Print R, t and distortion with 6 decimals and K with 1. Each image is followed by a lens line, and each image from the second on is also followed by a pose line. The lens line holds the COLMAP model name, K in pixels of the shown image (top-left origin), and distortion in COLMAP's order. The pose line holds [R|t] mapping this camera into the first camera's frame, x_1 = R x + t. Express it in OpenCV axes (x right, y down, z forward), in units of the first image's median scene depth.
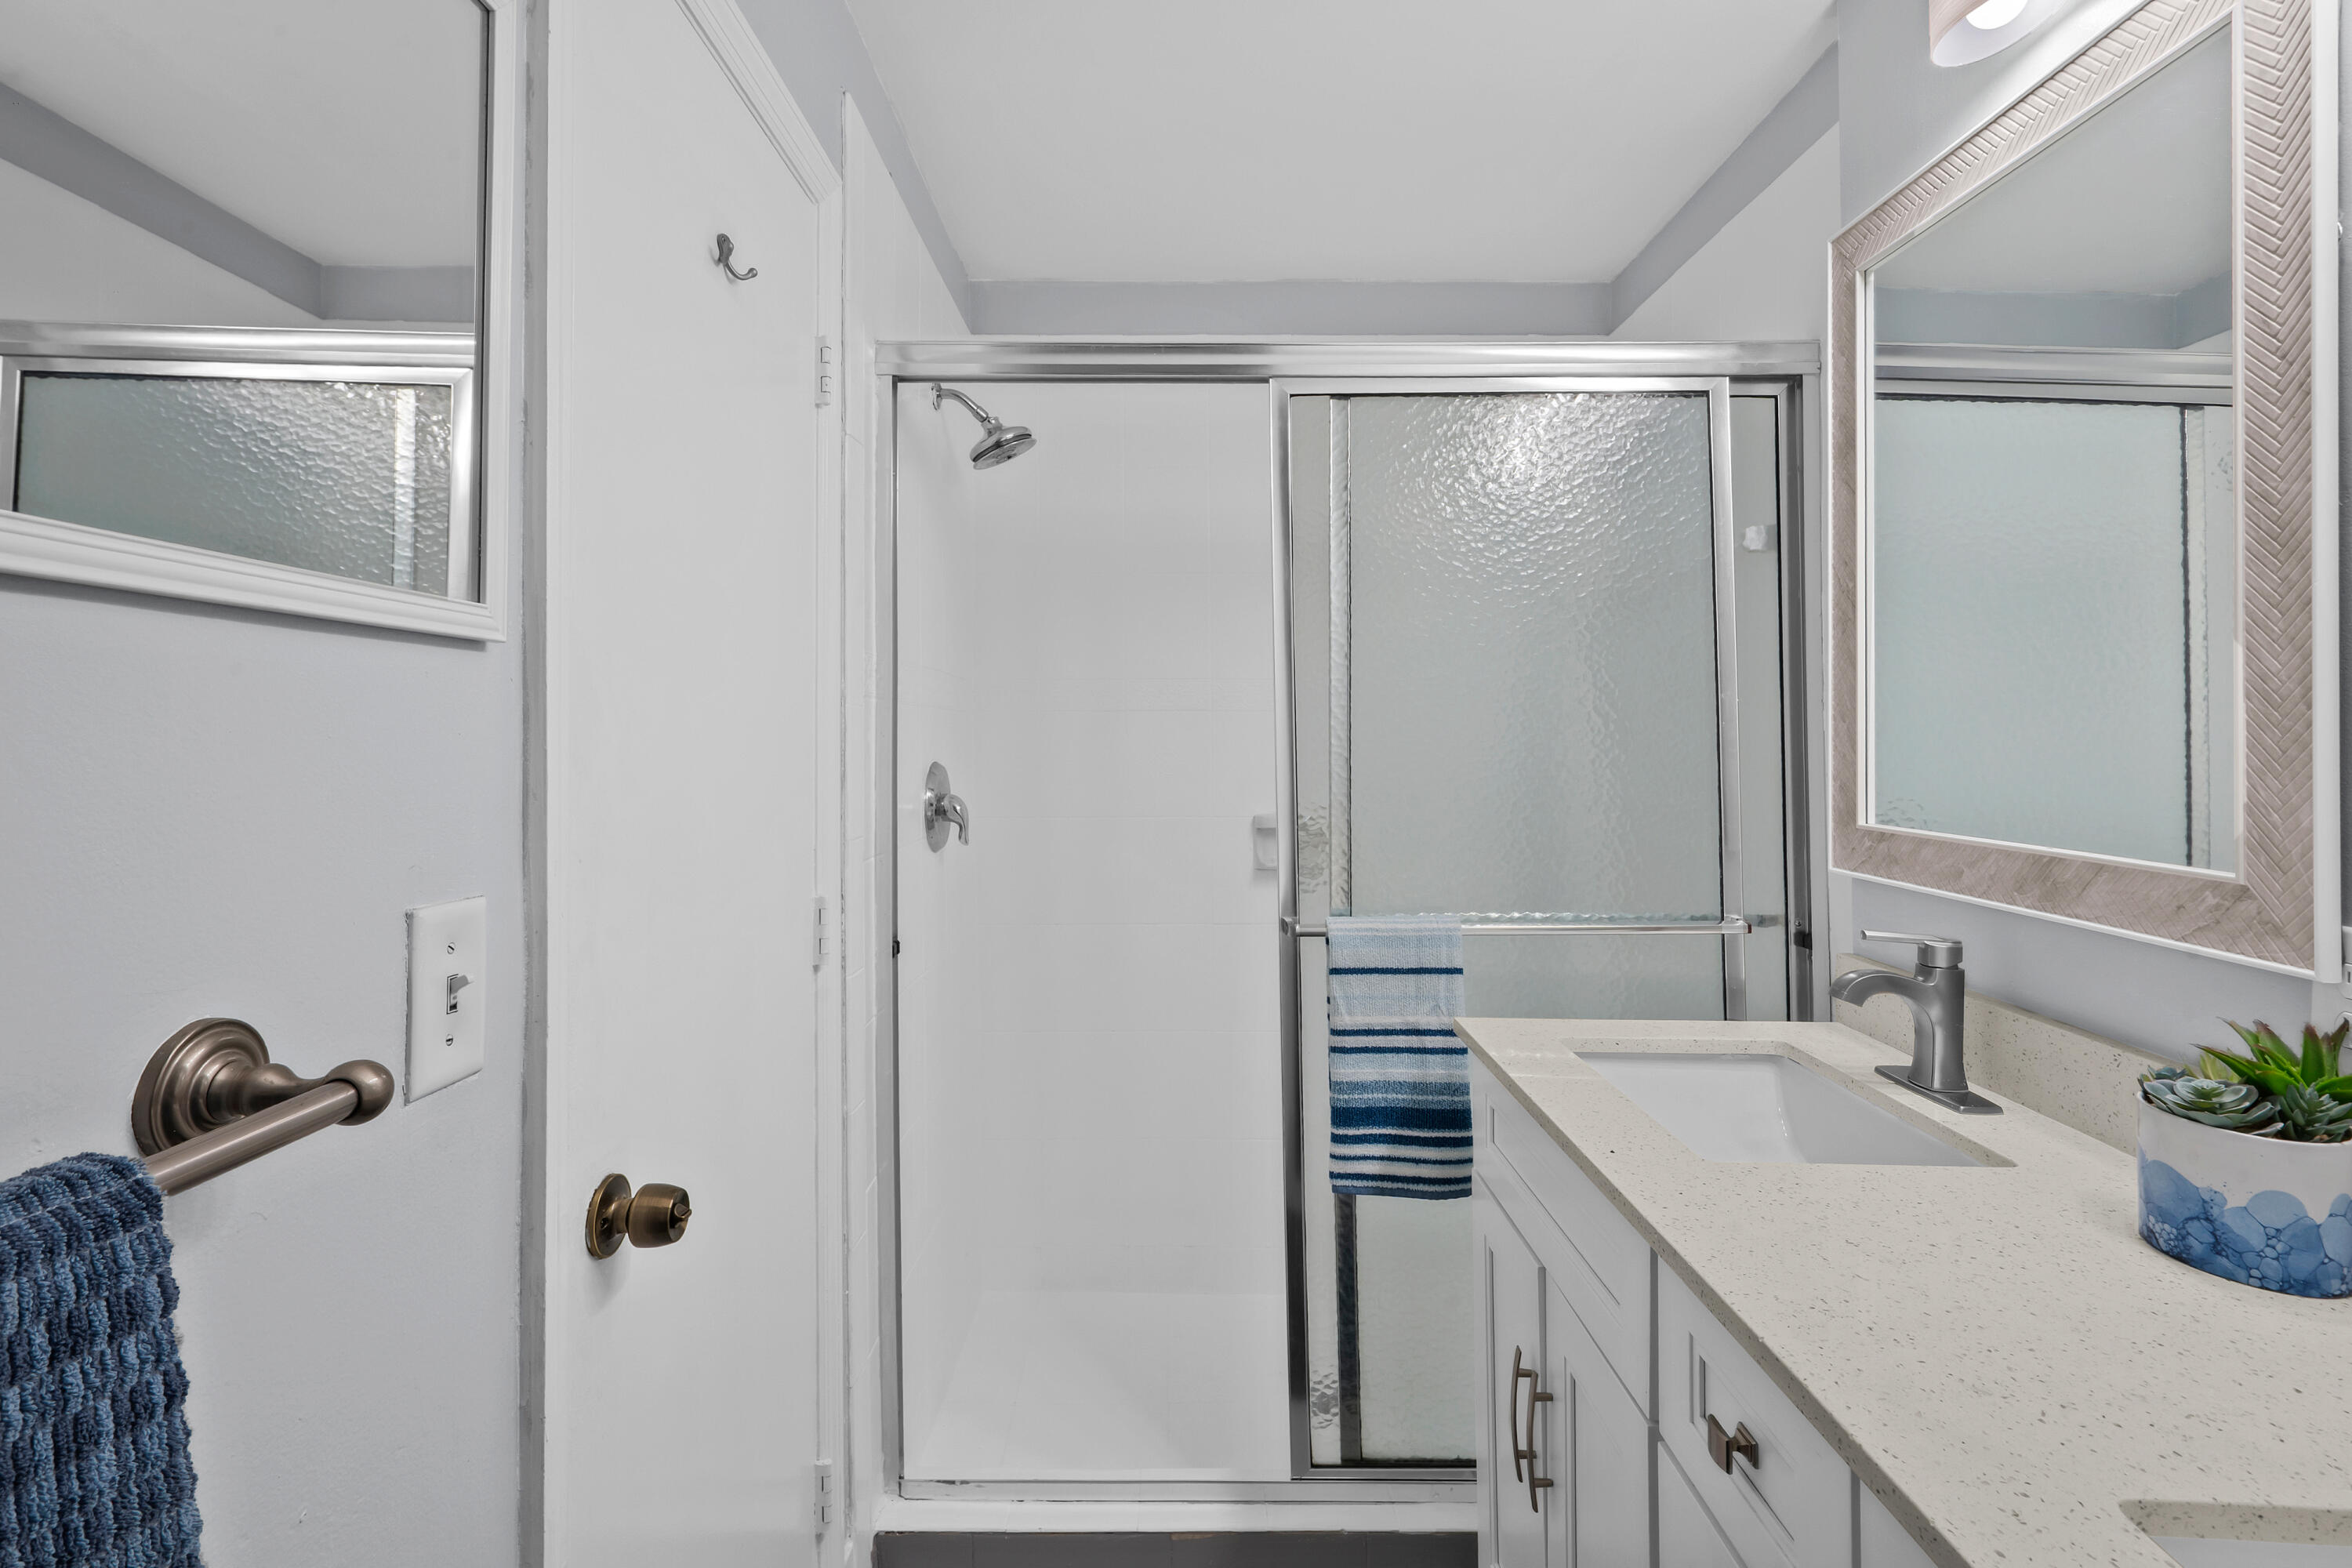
lens RADIAL K [[1082.2, 0, 1169.0], [0, 1082.2, 738.2], [0, 0, 1]] dist [0.000189, 0.000266]
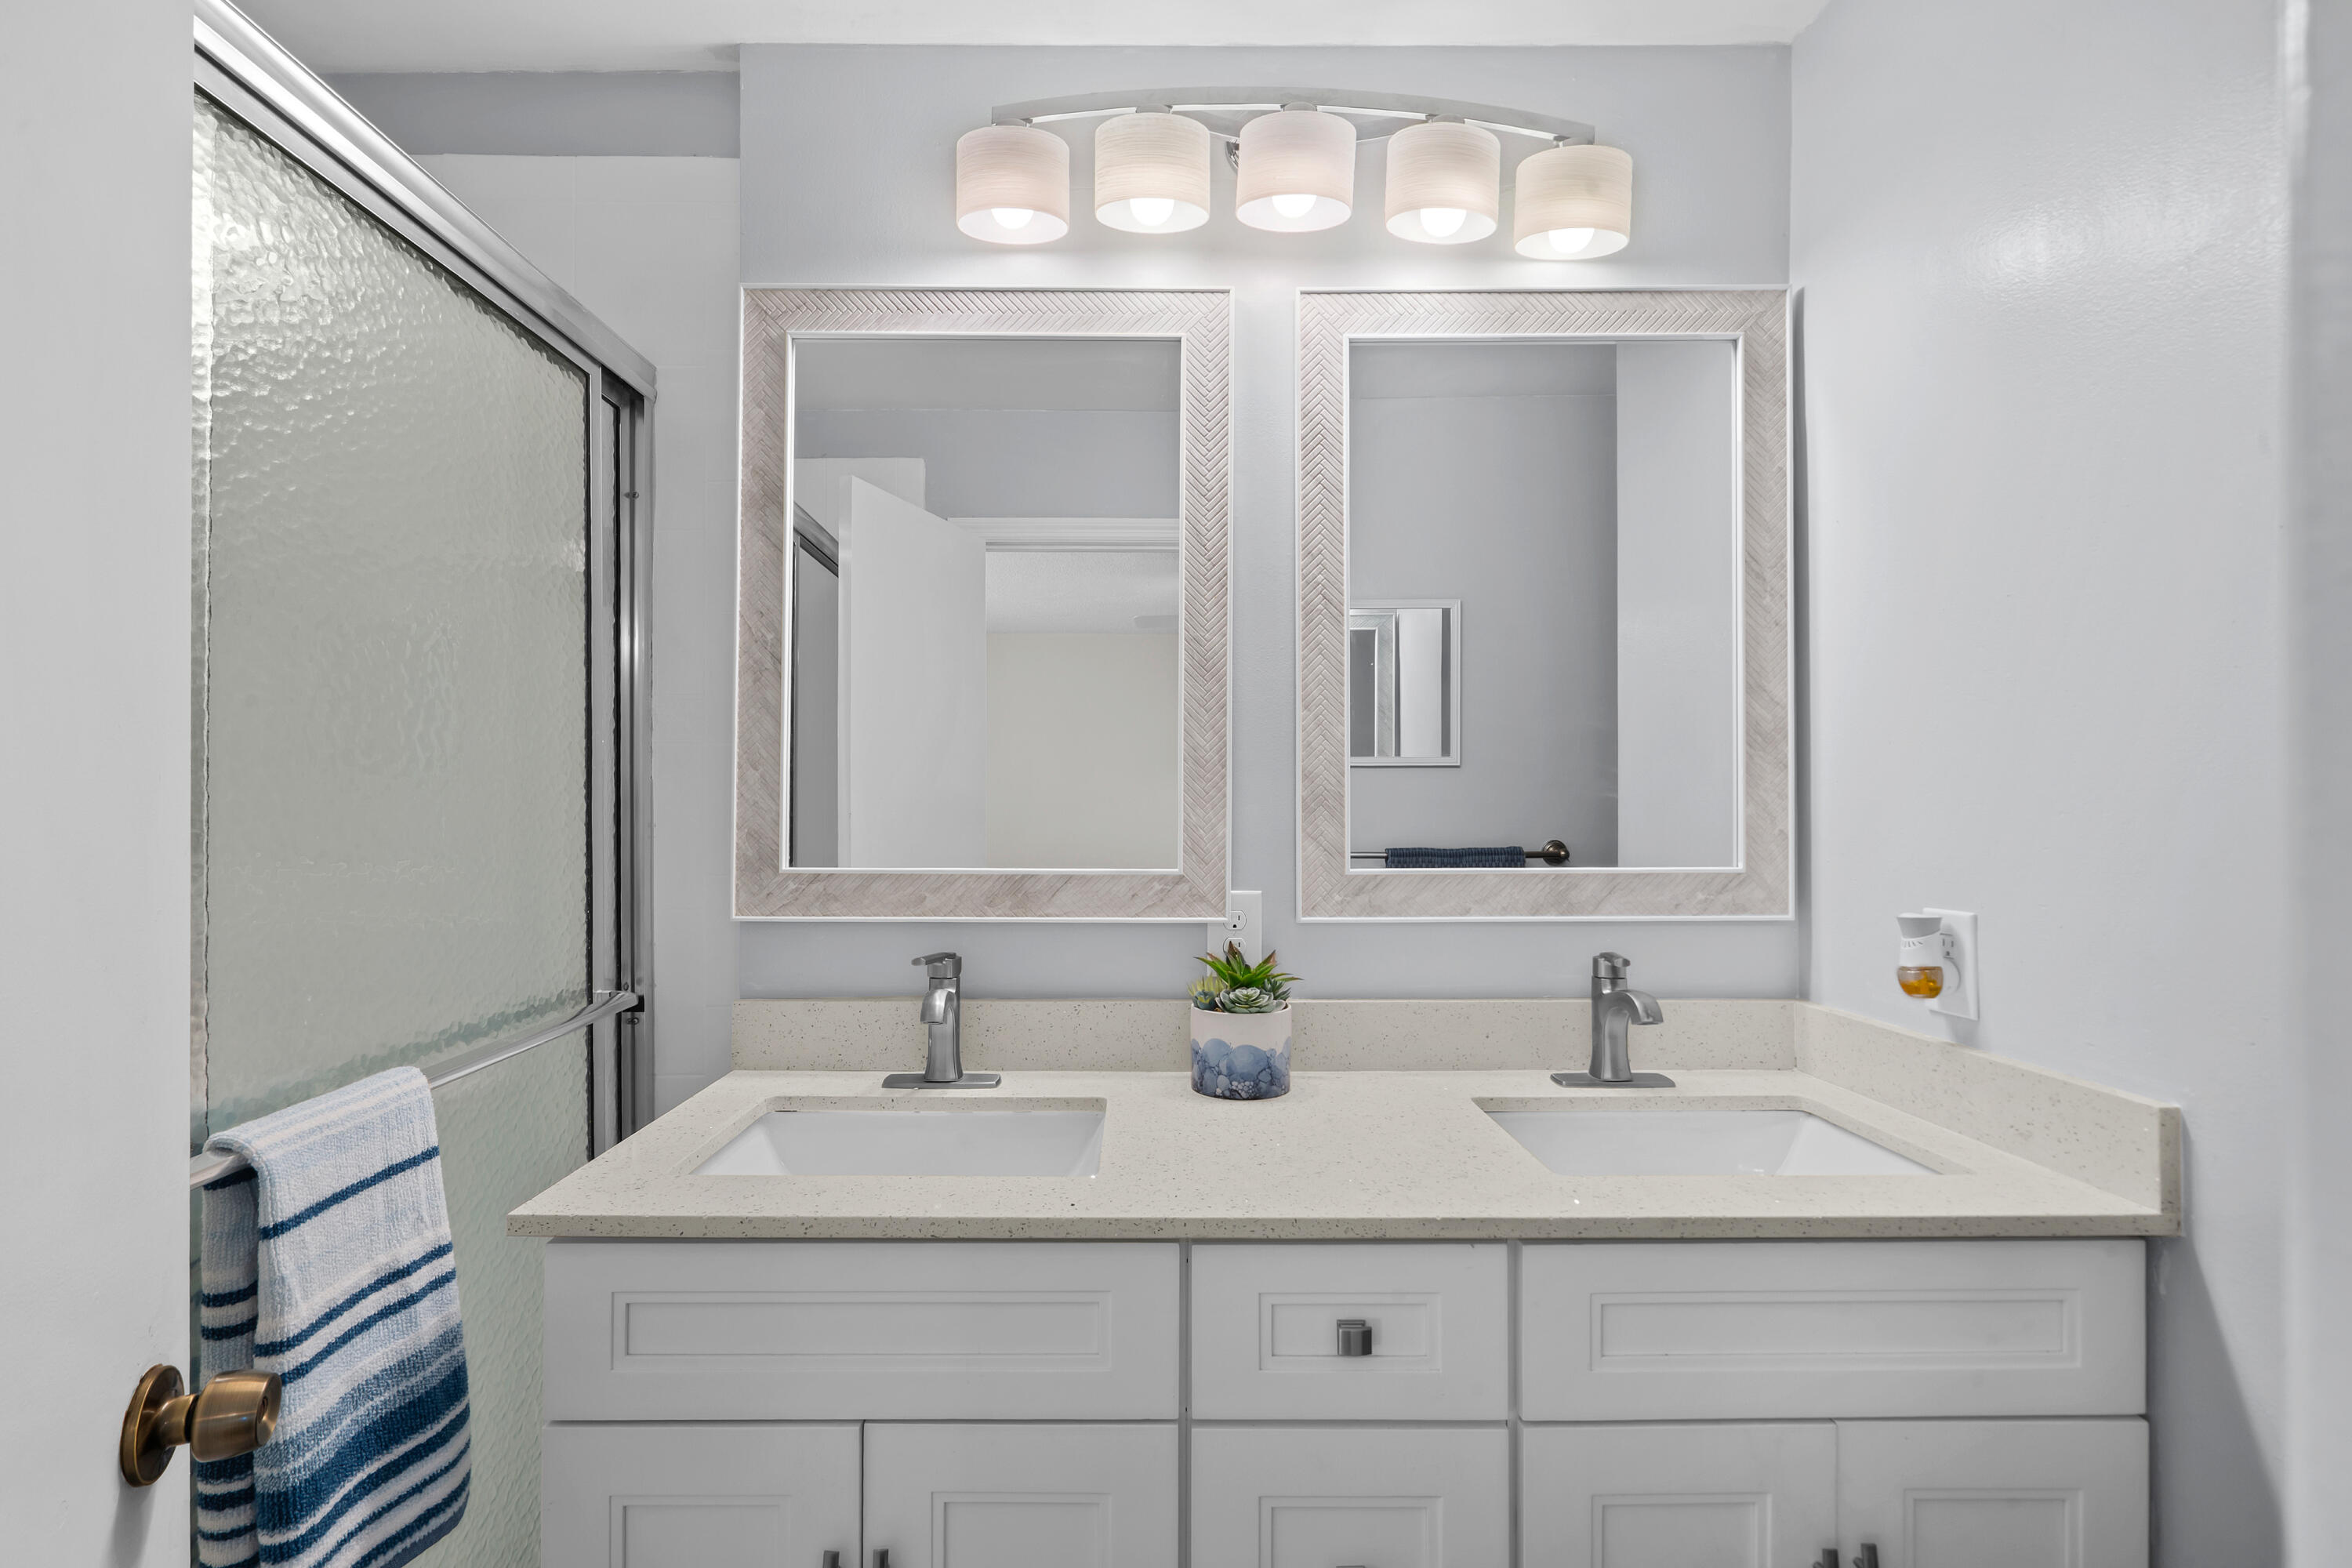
lens RADIAL K [[1067.2, 0, 1145.3], [0, 1067.2, 811.0], [0, 0, 1]] dist [-0.001267, -0.000163]
pose [[-0.000319, -0.008780, 0.999961, -0.389682], [0.002243, 0.999959, 0.008781, 0.015603], [-0.999997, 0.002246, -0.000299, 0.659199]]
